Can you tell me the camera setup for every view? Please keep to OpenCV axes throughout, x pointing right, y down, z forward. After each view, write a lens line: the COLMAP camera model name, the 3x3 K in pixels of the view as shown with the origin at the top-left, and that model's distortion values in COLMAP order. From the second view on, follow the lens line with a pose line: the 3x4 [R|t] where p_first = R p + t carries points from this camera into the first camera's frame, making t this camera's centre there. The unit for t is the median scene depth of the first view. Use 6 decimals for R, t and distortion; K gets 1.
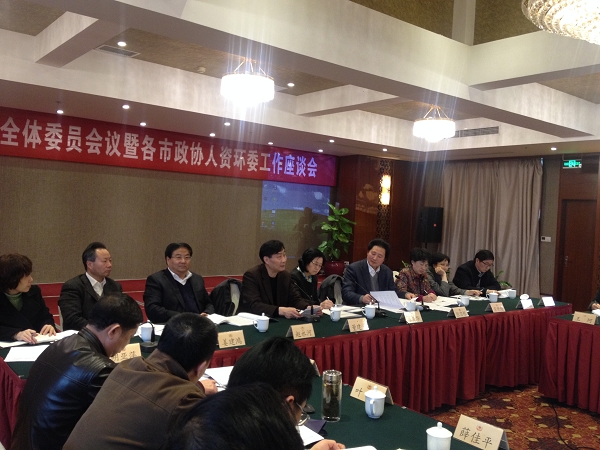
lens RADIAL K [[551.7, 0, 300.0], [0, 551.7, 225.0], [0, 0, 1]] dist [0.117848, -0.256869]
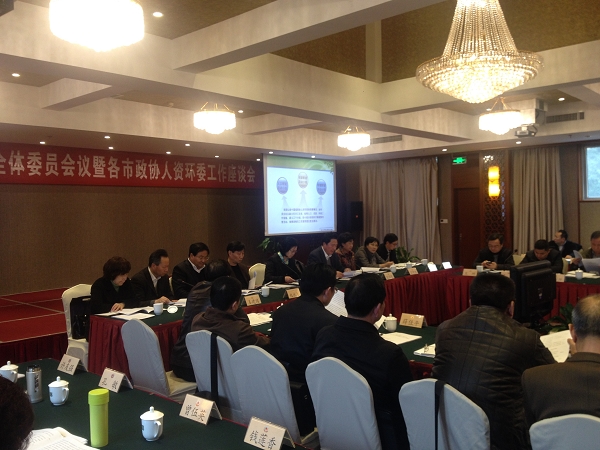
lens RADIAL K [[551.7, 0, 300.0], [0, 551.7, 225.0], [0, 0, 1]] dist [0.117848, -0.256869]
pose [[0.985097, -0.074435, 0.155059, -0.081702], [0.073598, 0.997226, 0.011143, -0.004226], [-0.155459, 0.000435, 0.987842, -0.205004]]
